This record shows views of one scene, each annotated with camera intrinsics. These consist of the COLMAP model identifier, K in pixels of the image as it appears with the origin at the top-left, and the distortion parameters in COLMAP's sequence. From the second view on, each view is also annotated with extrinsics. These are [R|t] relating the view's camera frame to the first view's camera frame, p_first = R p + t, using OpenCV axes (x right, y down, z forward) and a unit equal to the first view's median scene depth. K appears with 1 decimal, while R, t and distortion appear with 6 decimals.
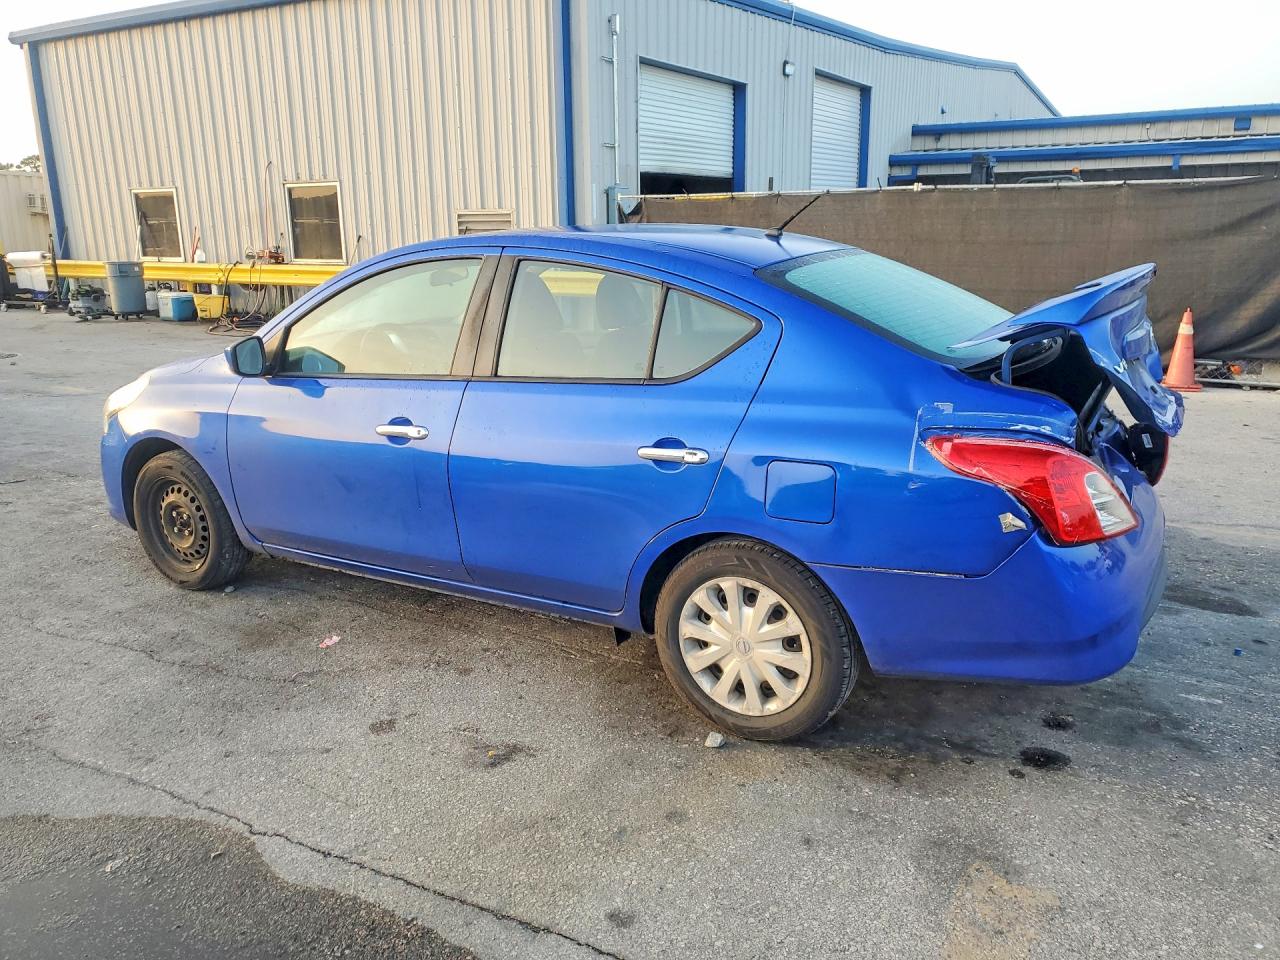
lens RADIAL K [[1014.2, 0, 640.0], [0, 1014.2, 480.0], [0, 0, 1]] dist [0.022760, 0.001478]
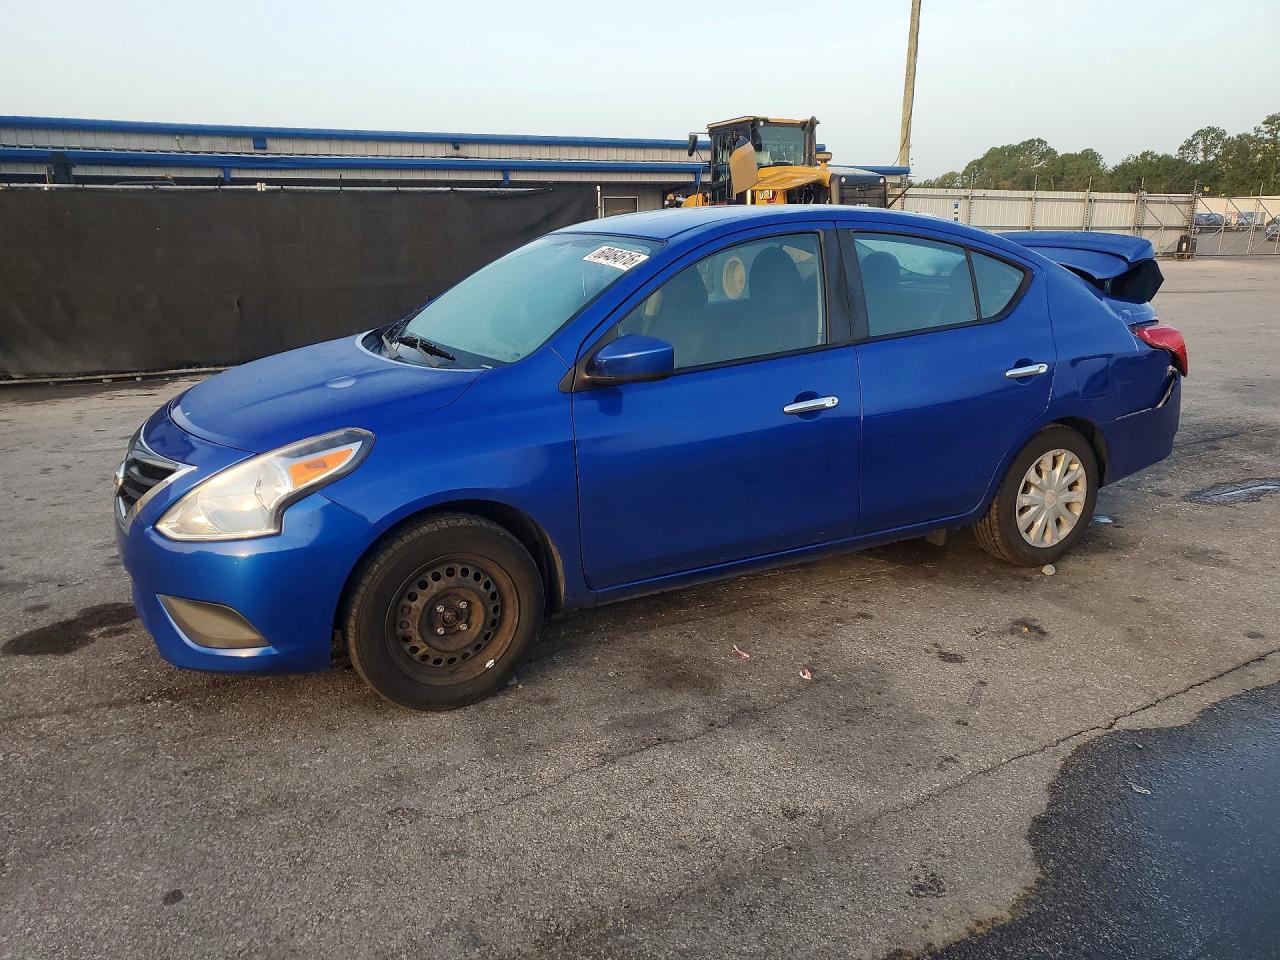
lens RADIAL K [[1014.2, 0, 640.0], [0, 1014.2, 480.0], [0, 0, 1]] dist [0.022760, 0.001478]
pose [[0.501329, -0.207305, 0.840056, -1.211067], [0.218860, 0.969685, 0.108683, -0.125630], [-0.837120, 0.129368, 0.531501, 0.627626]]
